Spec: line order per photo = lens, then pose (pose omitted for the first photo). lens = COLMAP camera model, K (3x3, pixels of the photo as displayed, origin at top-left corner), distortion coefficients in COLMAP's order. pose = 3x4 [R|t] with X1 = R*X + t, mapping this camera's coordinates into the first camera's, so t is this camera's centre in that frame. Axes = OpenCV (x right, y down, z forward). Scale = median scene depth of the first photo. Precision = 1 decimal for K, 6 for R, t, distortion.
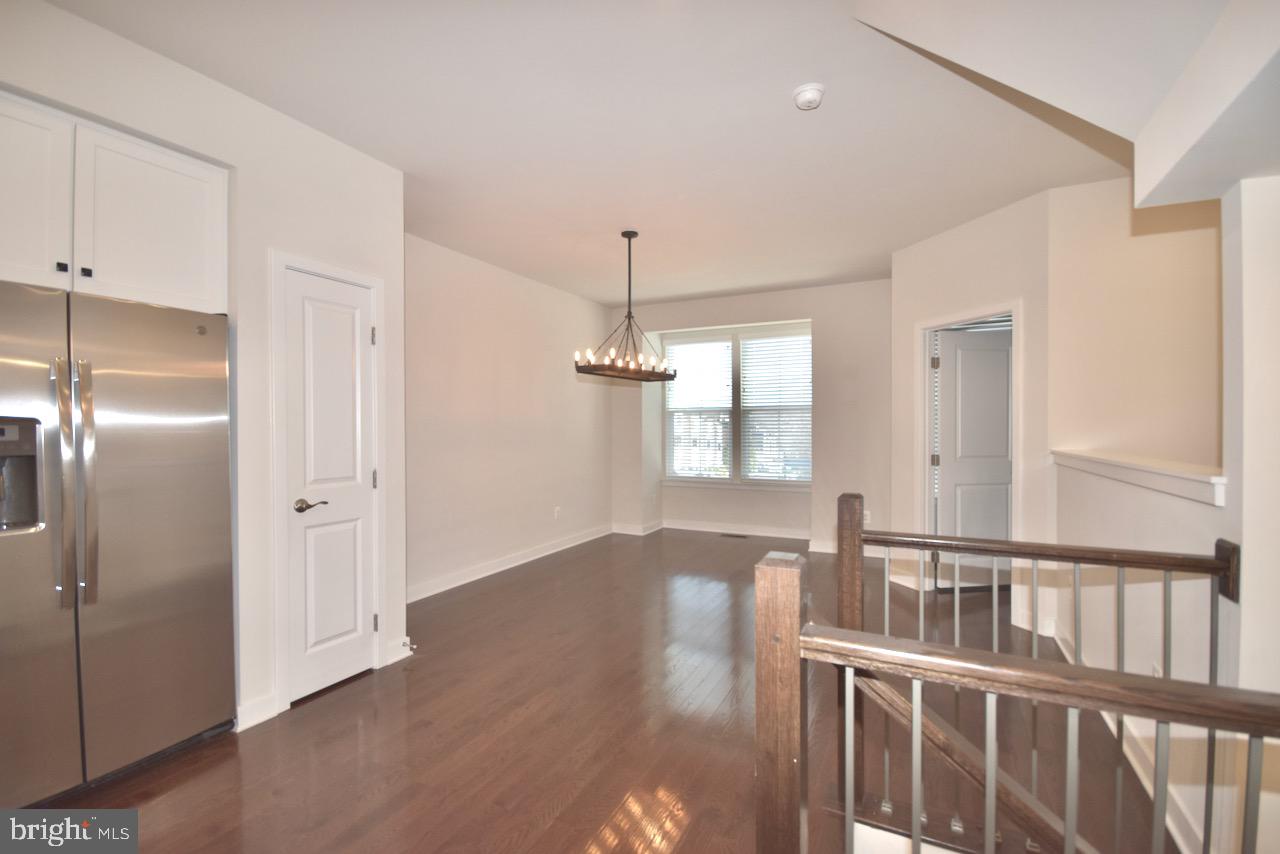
lens RADIAL K [[573.9, 0, 638.9], [0, 573.9, 432.7], [0, 0, 1]] dist [-0.003300, -0.000722]
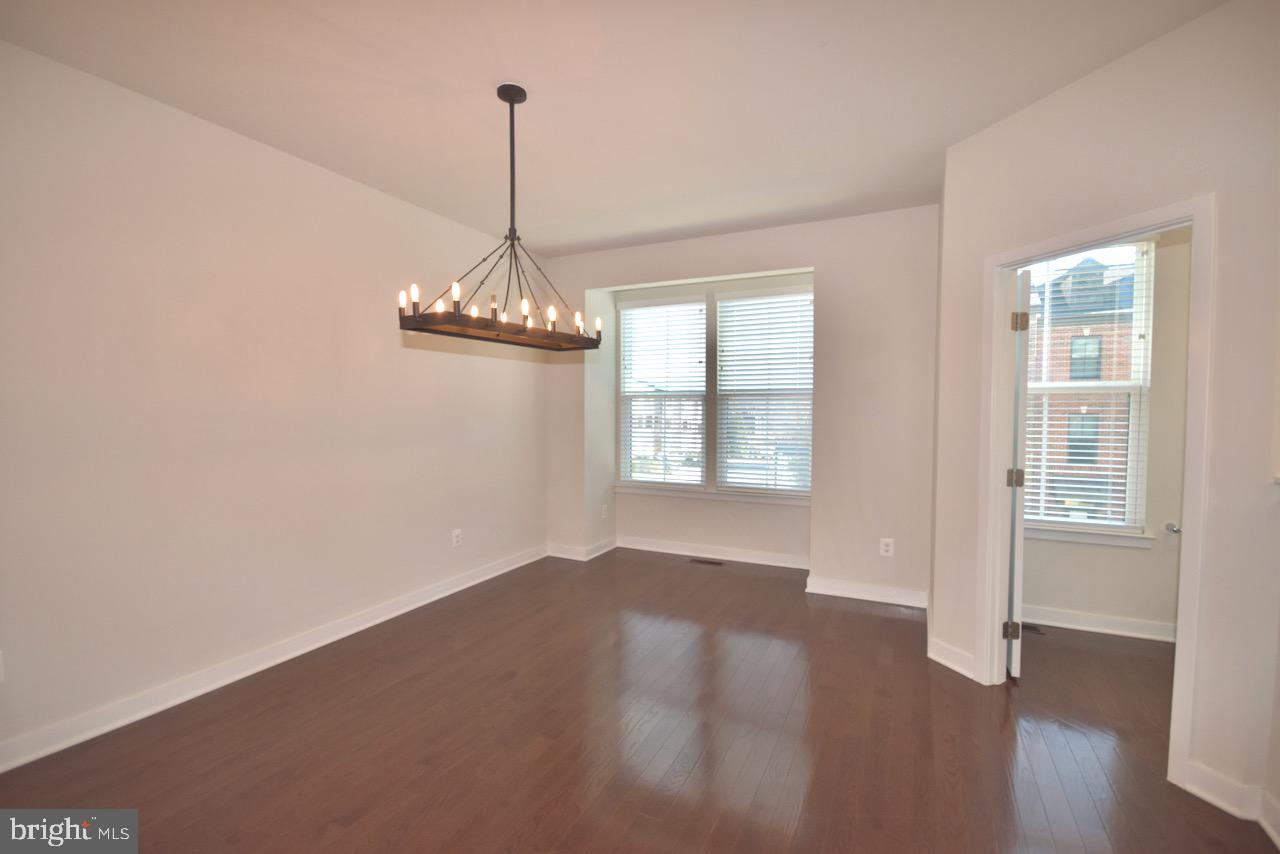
lens RADIAL K [[573.9, 0, 638.9], [0, 573.9, 432.7], [0, 0, 1]] dist [-0.003300, -0.000722]
pose [[0.999895, 0.005651, 0.013339, 0.066185], [-0.006073, 0.999476, 0.031796, -0.013397], [-0.013152, -0.031873, 0.999405, 0.252119]]
